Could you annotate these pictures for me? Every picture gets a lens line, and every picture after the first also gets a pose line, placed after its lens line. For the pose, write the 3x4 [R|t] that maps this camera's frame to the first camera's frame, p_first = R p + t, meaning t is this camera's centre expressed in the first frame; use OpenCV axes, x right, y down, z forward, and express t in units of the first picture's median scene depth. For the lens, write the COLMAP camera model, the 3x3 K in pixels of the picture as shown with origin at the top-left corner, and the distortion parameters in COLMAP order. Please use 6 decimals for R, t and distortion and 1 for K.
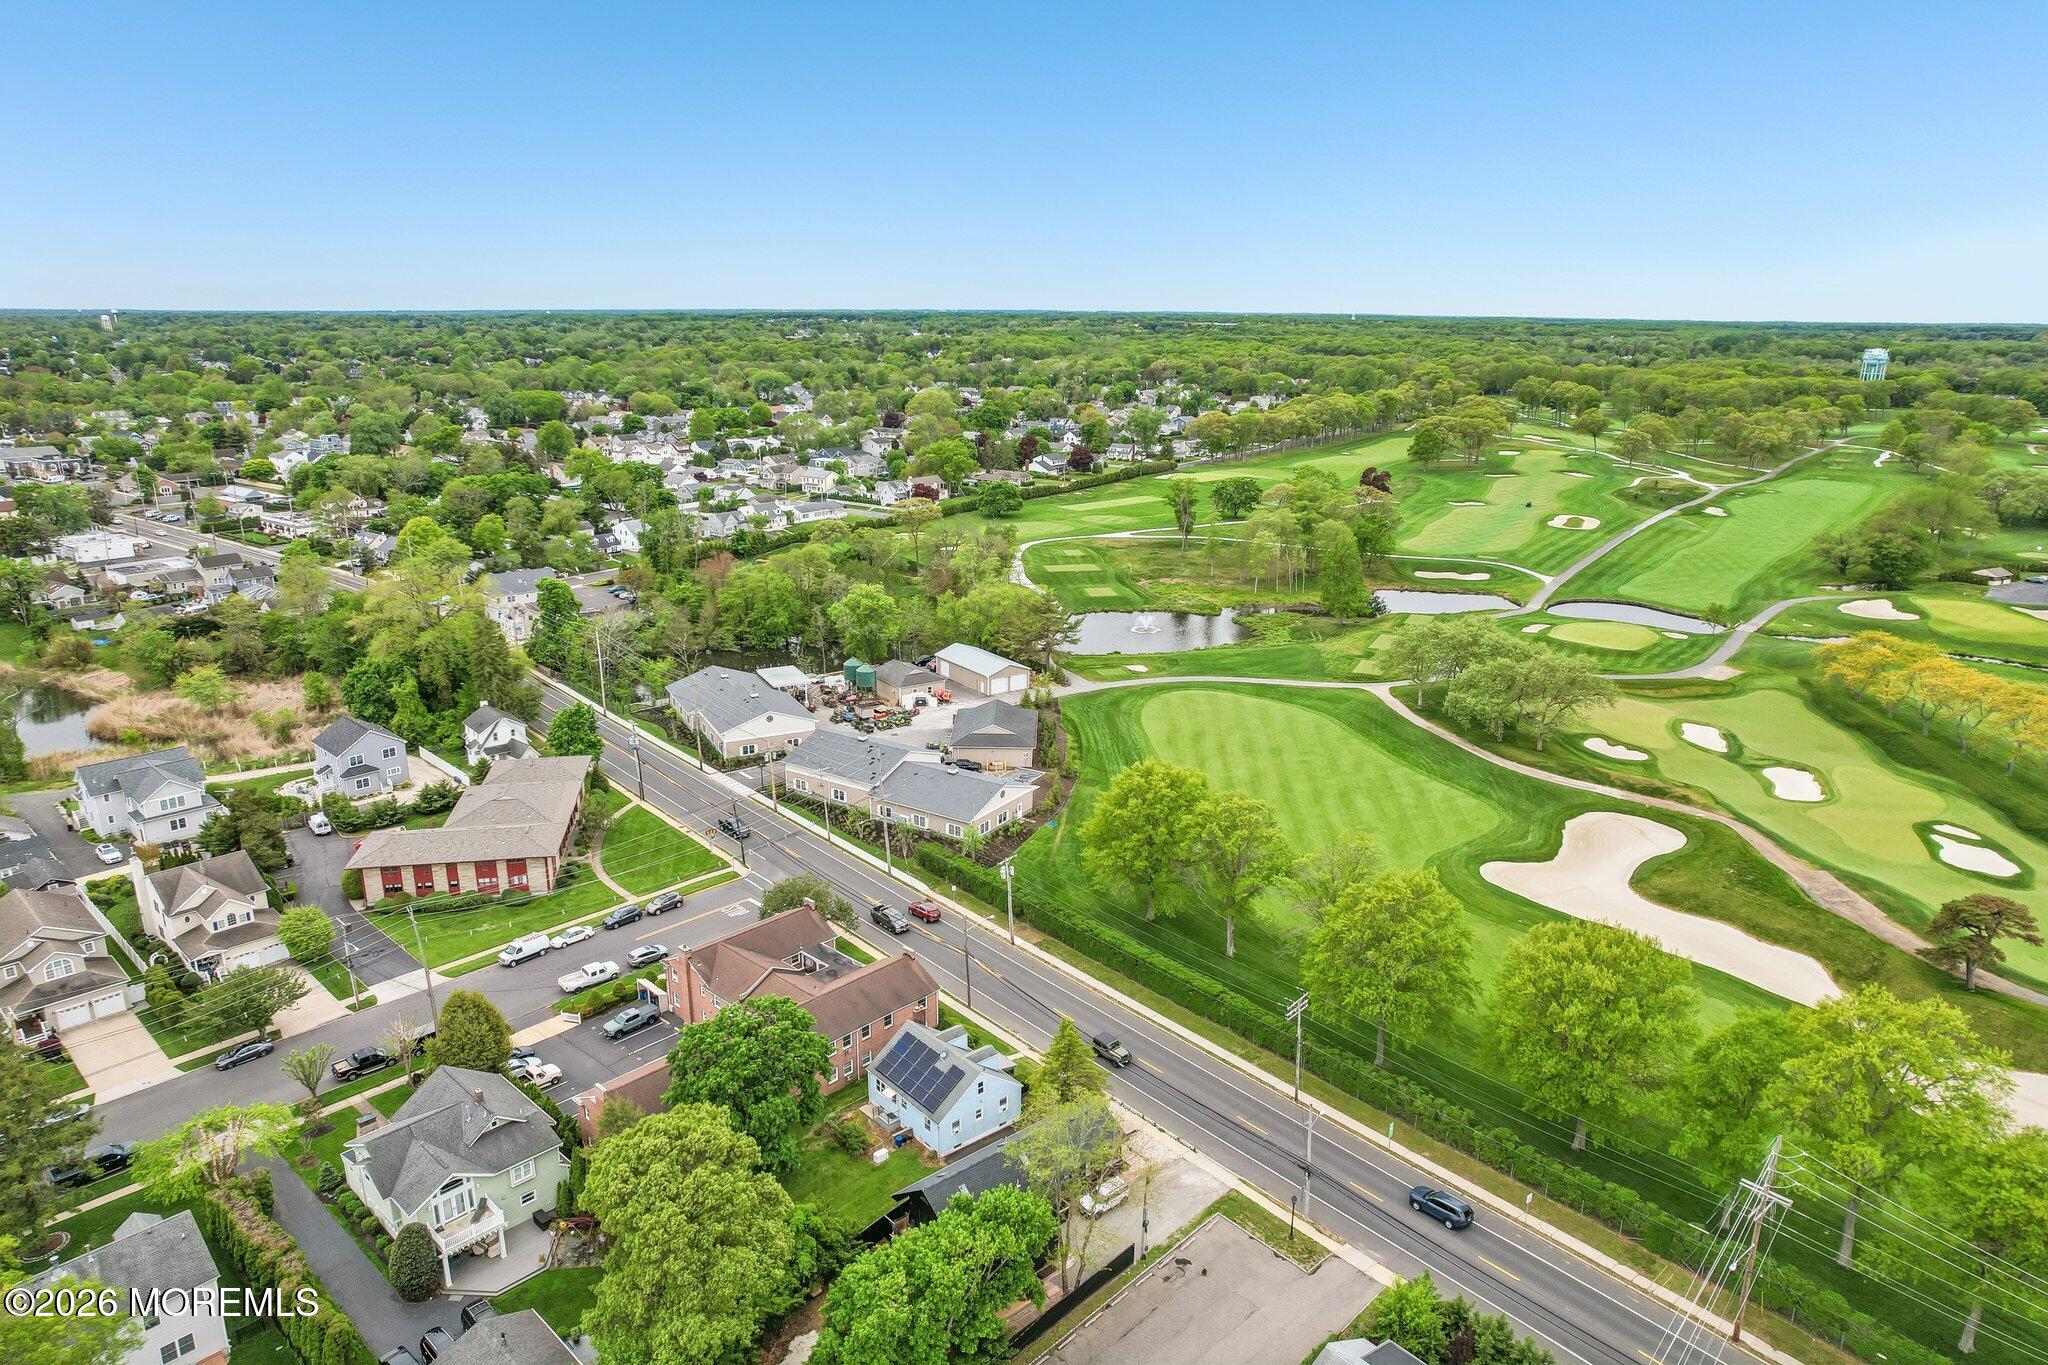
lens RADIAL K [[1311.2, 0, 1003.2], [0, 1311.2, 675.7], [0, 0, 1]] dist [-0.074825, 0.072917]
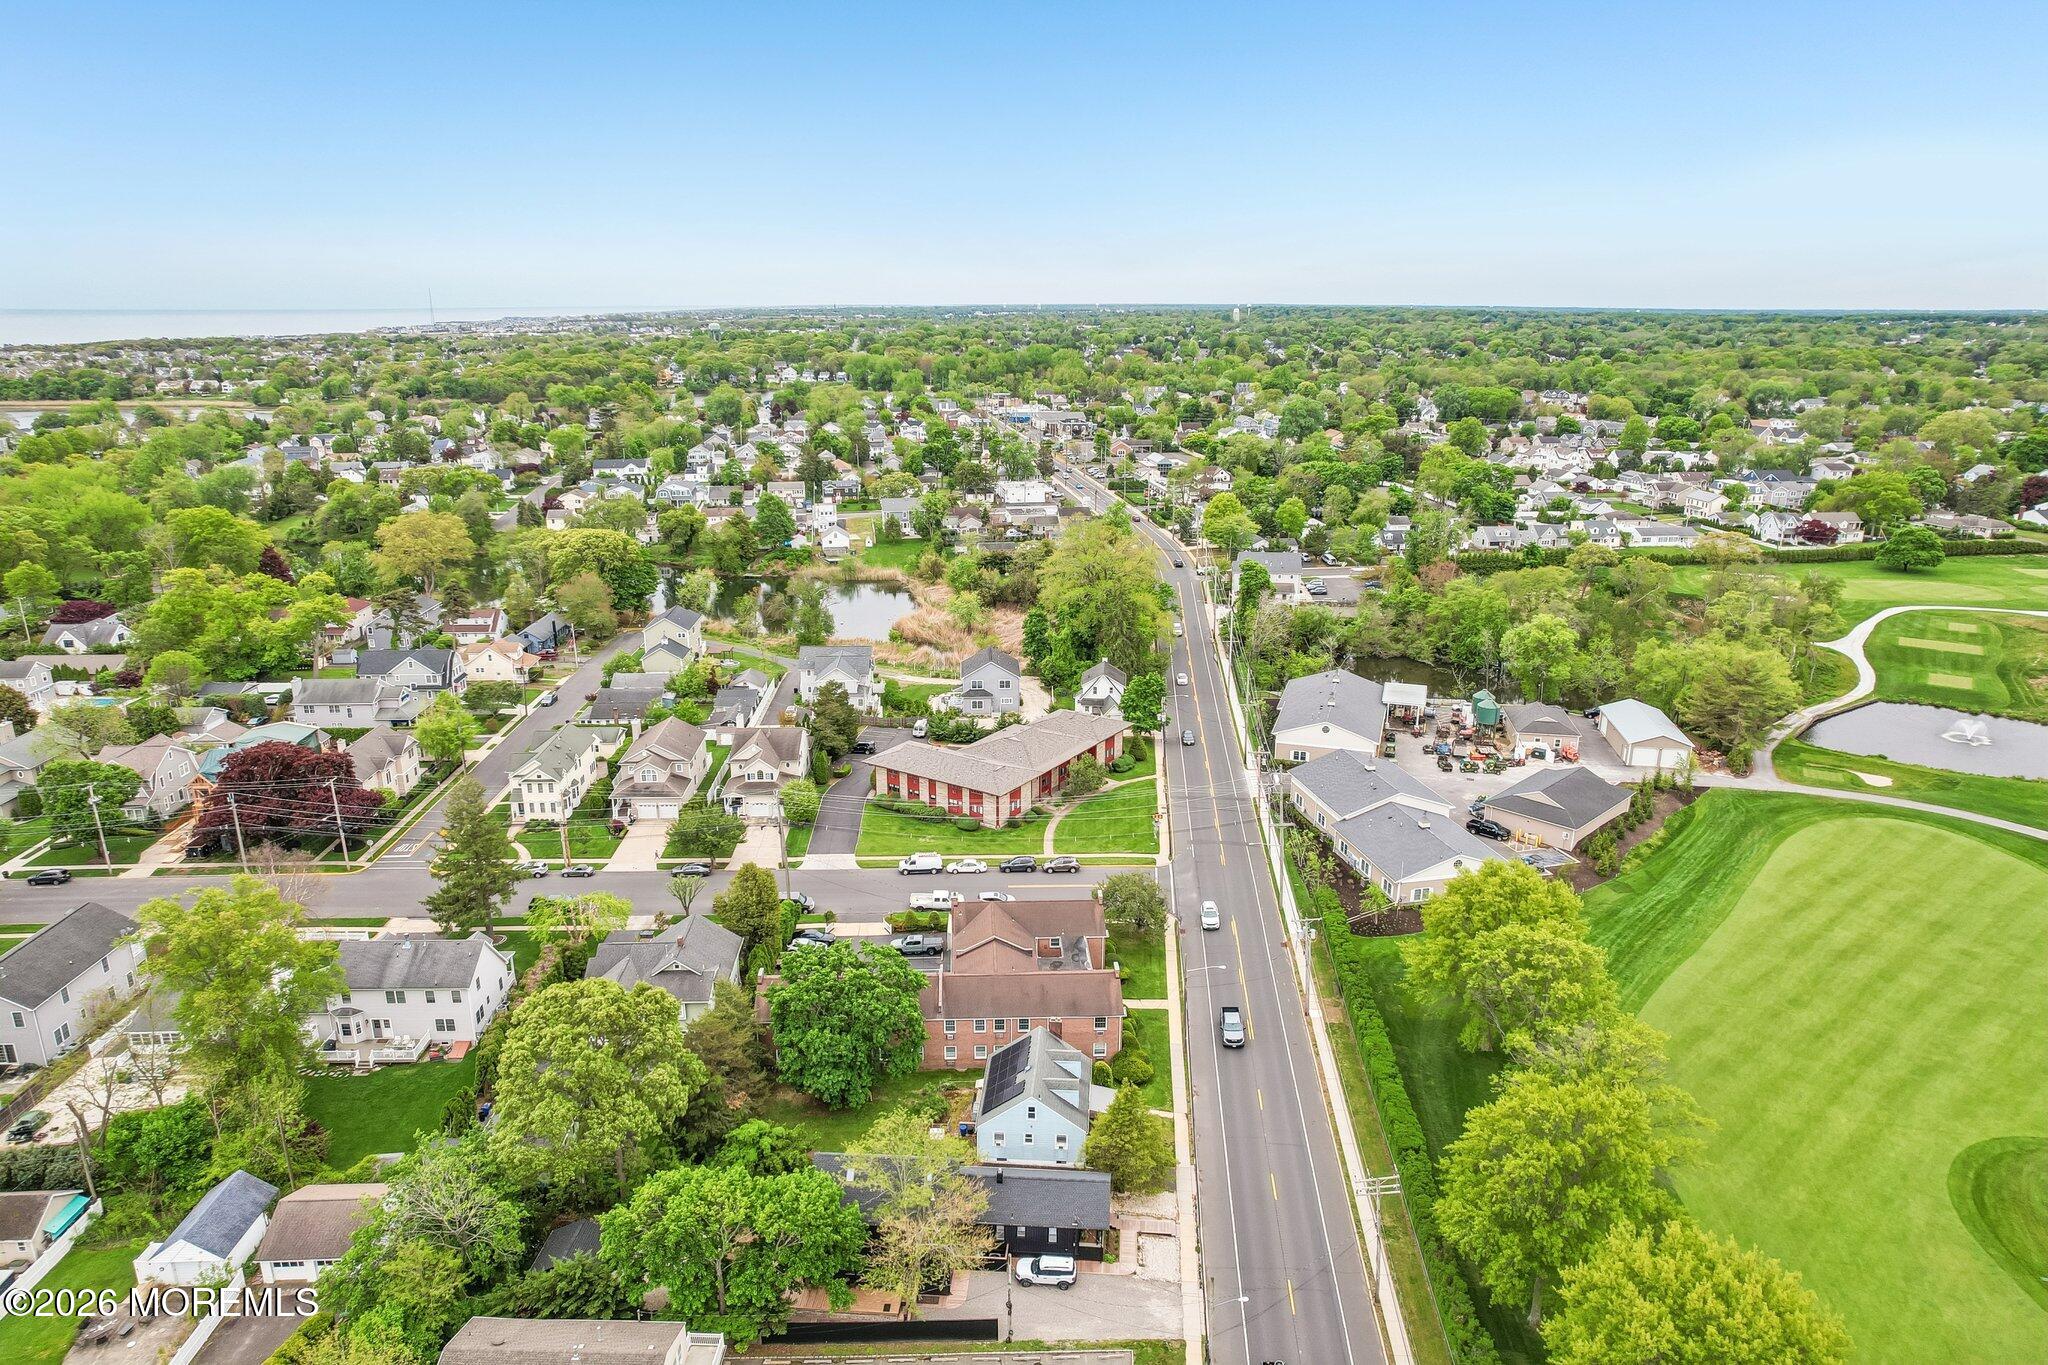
lens RADIAL K [[1311.2, 0, 1003.2], [0, 1311.2, 675.7], [0, 0, 1]] dist [-0.074825, 0.072917]
pose [[0.718176, 0.188542, -0.669833, 0.286722], [-0.187196, 0.979456, 0.074987, -0.032971], [0.670210, 0.071536, 0.738716, 0.137629]]
